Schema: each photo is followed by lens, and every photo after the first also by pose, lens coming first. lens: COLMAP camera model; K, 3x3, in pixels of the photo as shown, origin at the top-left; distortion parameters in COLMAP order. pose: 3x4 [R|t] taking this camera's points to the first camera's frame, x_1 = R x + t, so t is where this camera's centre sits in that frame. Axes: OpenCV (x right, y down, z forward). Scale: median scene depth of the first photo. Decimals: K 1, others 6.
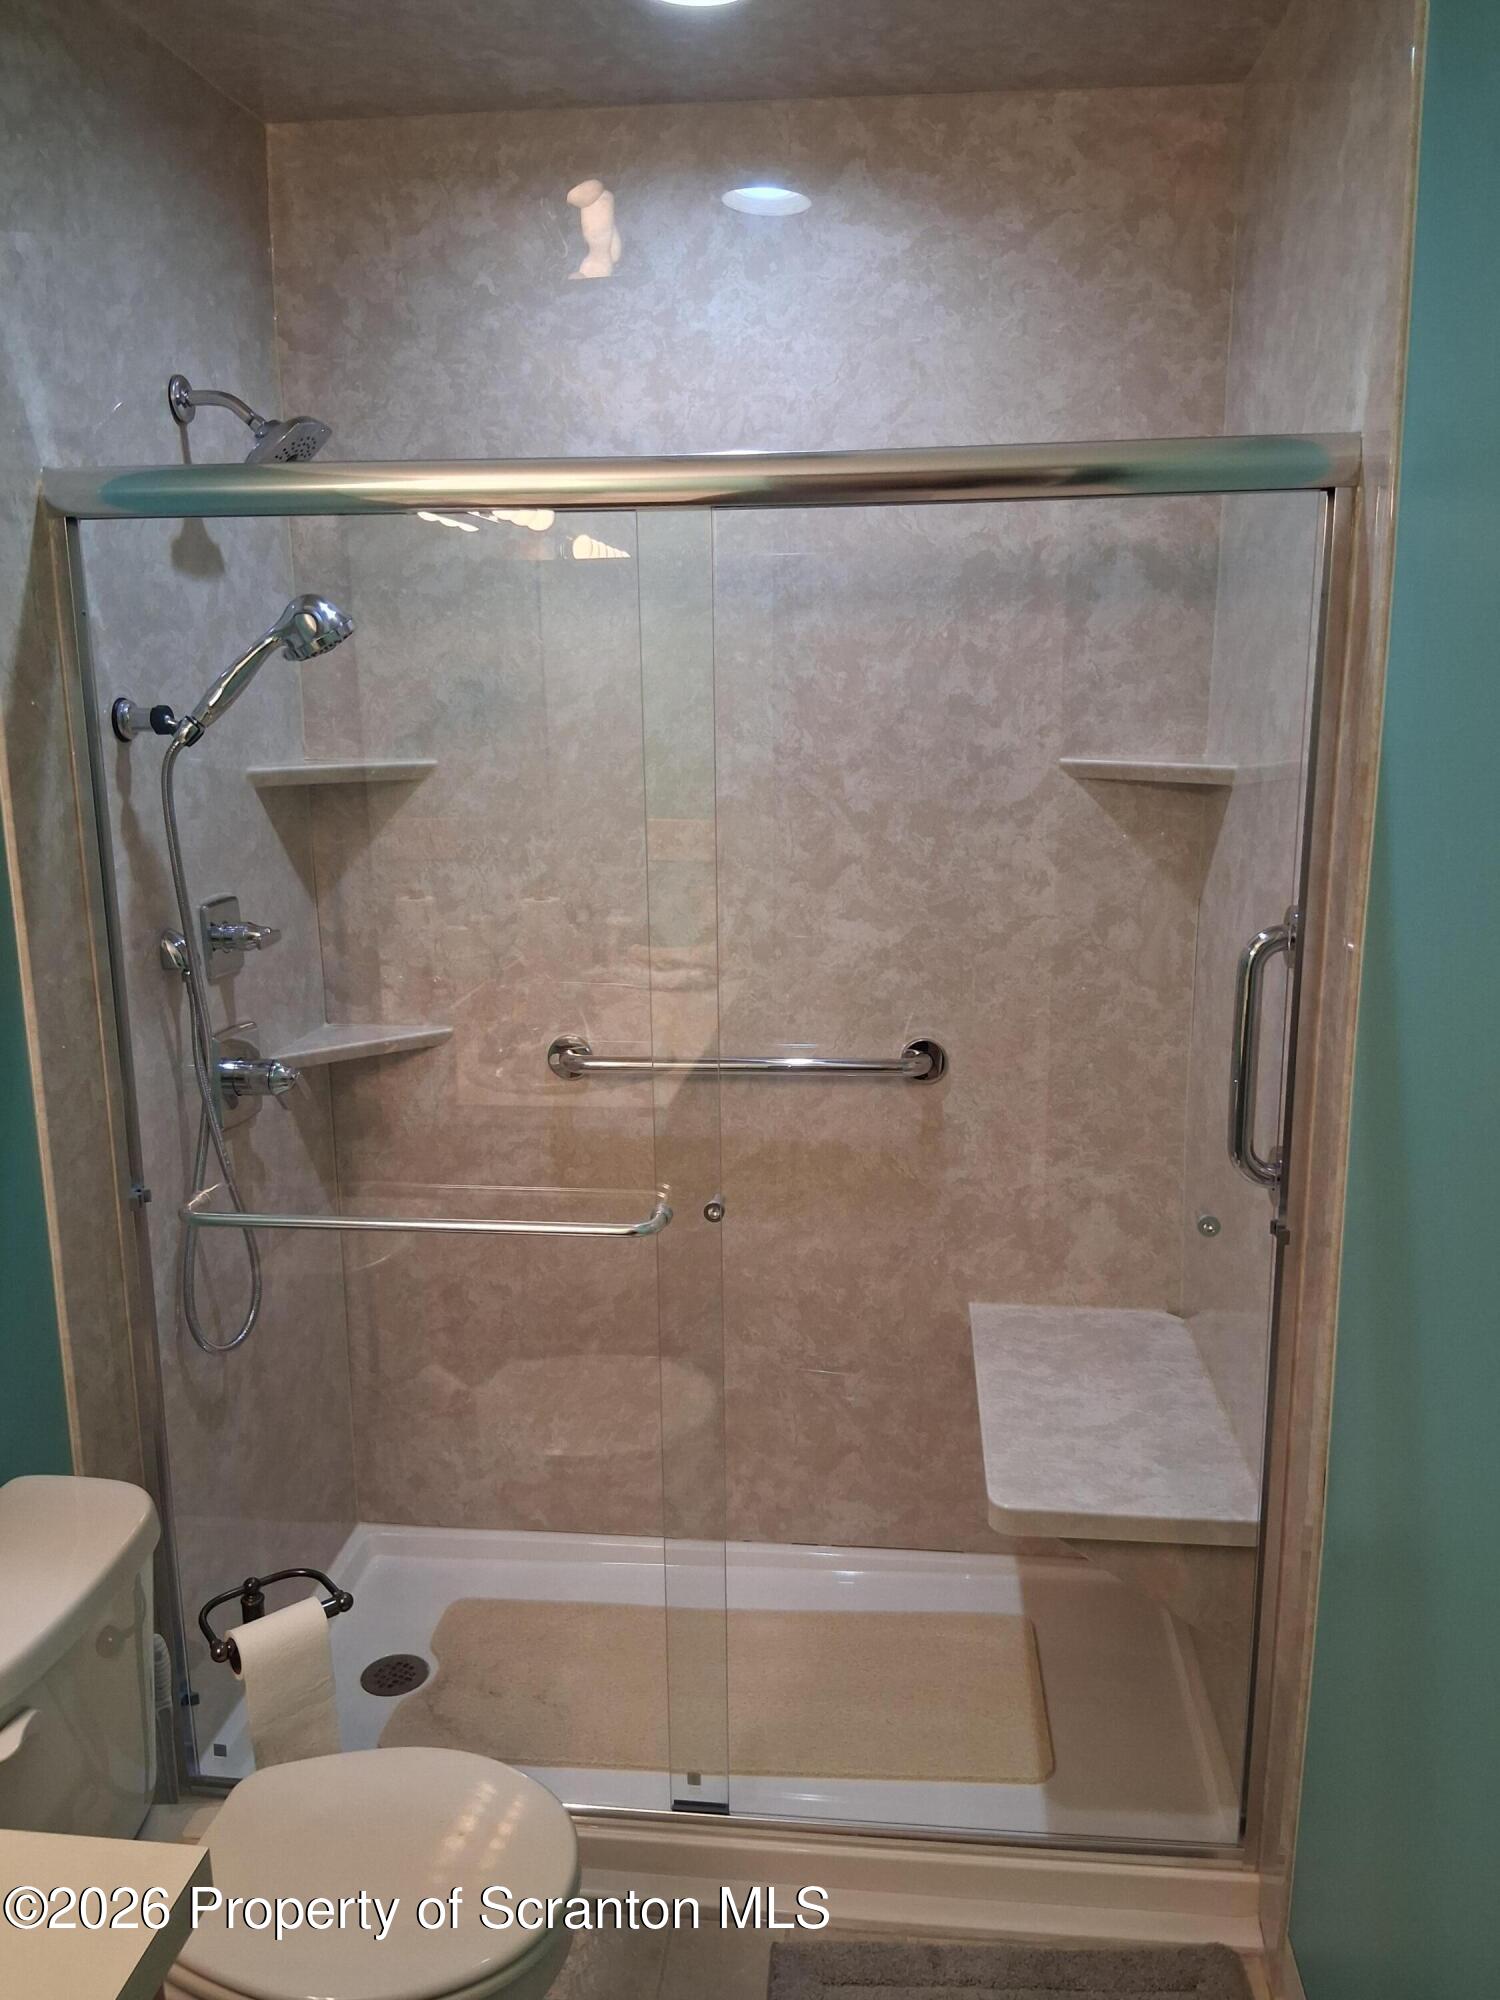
lens RADIAL K [[1513.6, 0, 758.4], [0, 1513.6, 1014.6], [0, 0, 1]] dist [0.103806, -0.173191]
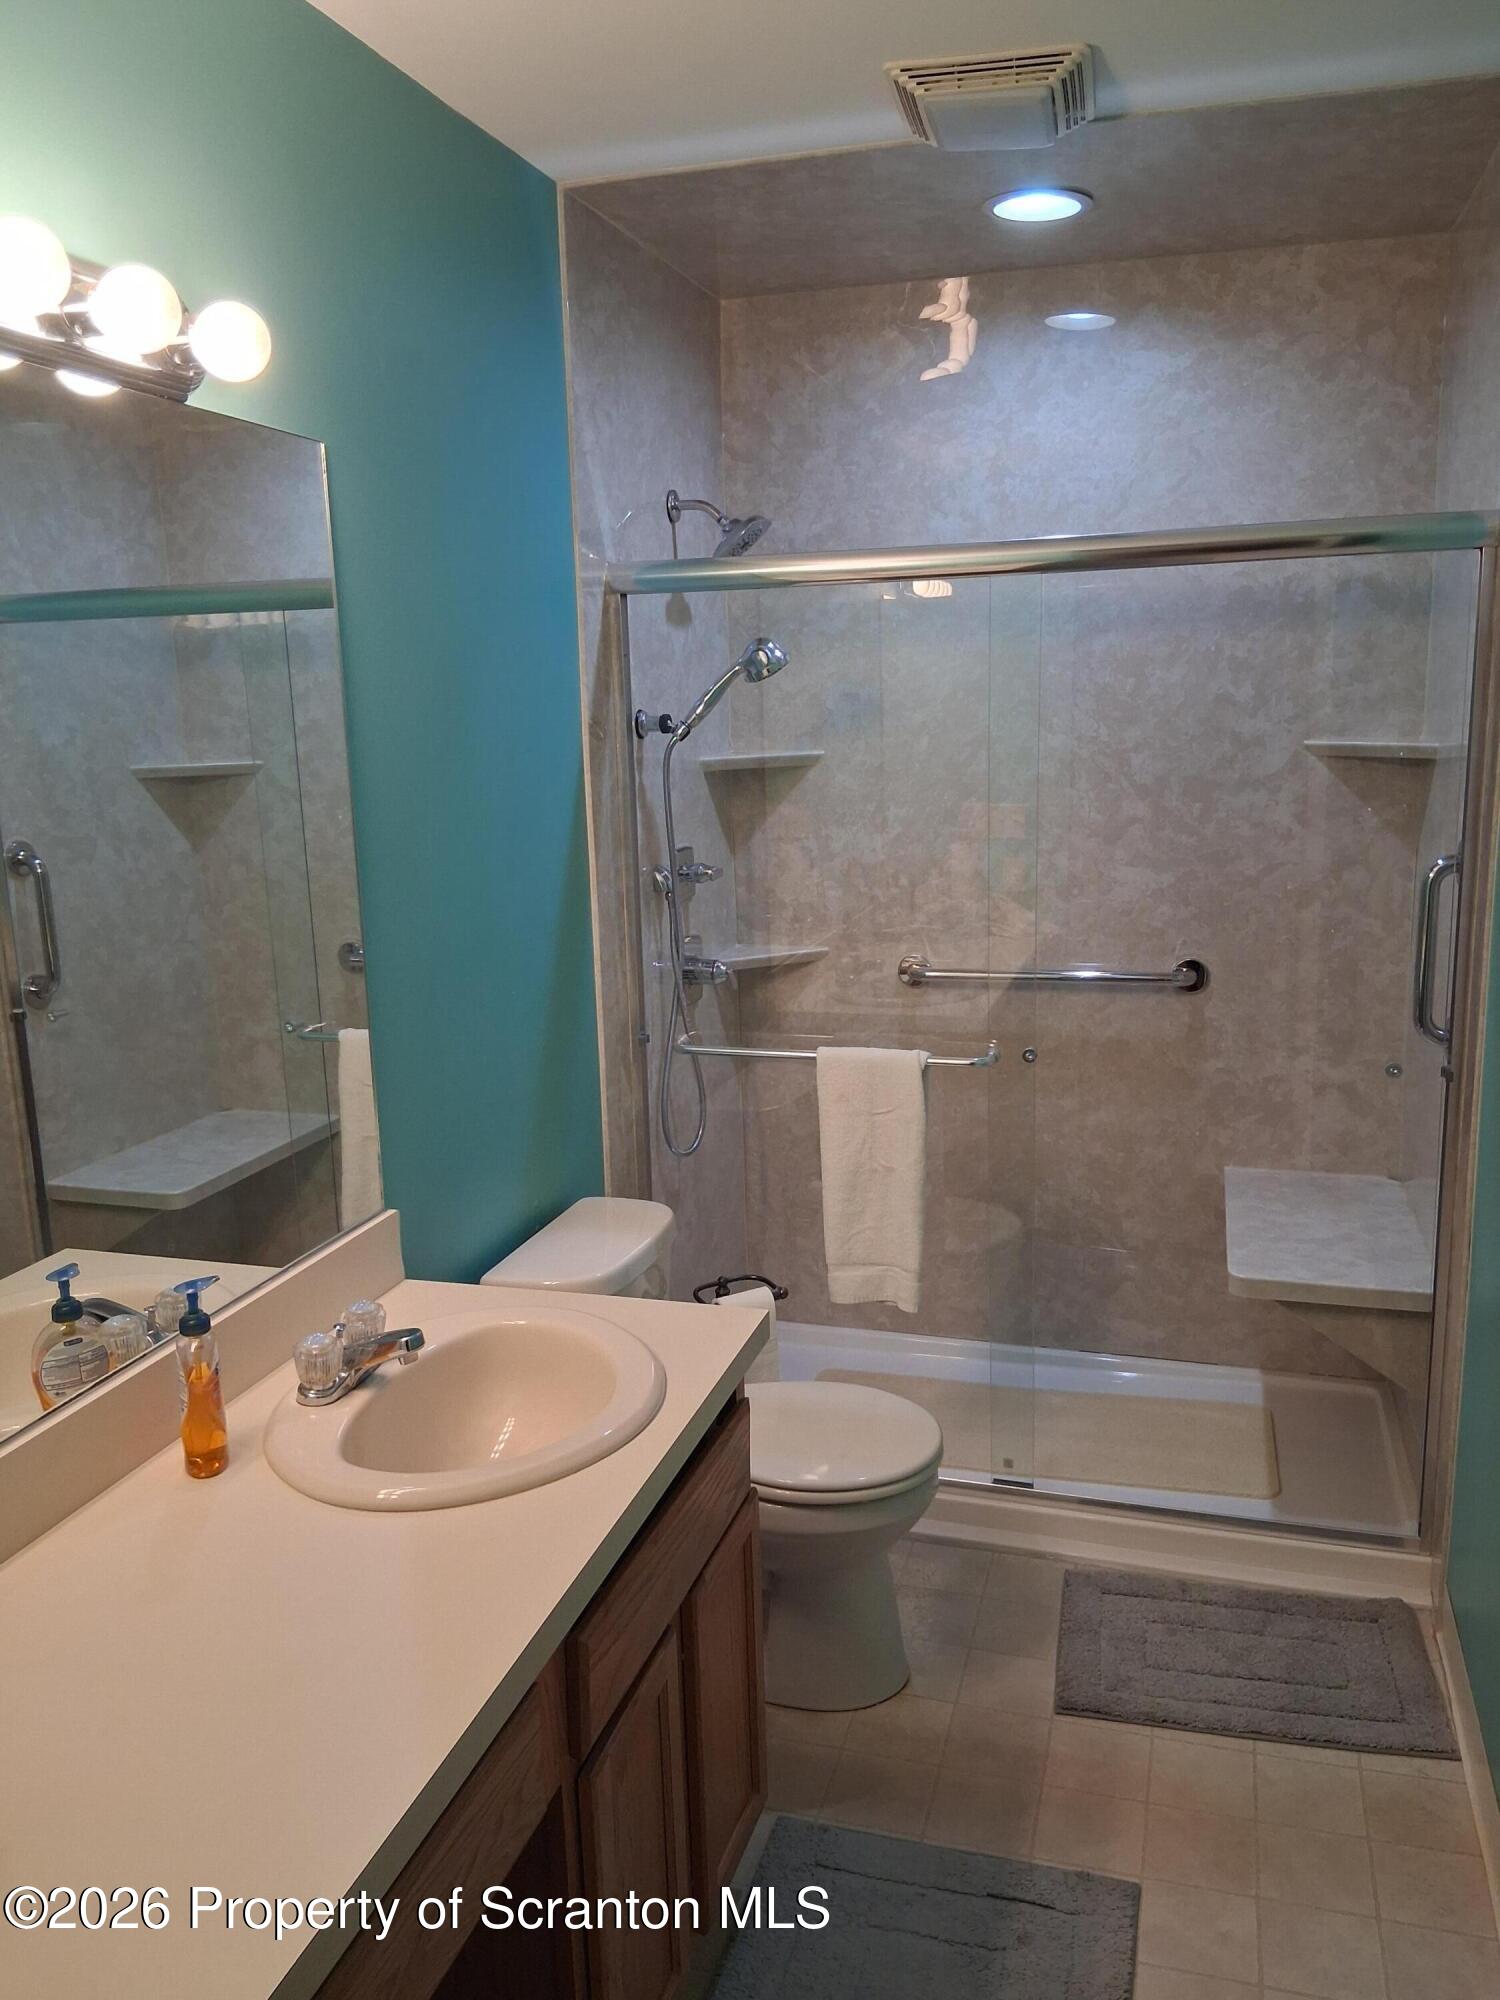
lens RADIAL K [[1513.6, 0, 751.6], [0, 1513.6, 998.5], [0, 0, 1]] dist [0.103806, -0.173191]
pose [[0.982275, 0.018818, -0.186497, -0.017116], [-0.021540, 0.999689, -0.012577, 0.080057], [0.186203, 0.016372, 0.982375, -0.377586]]
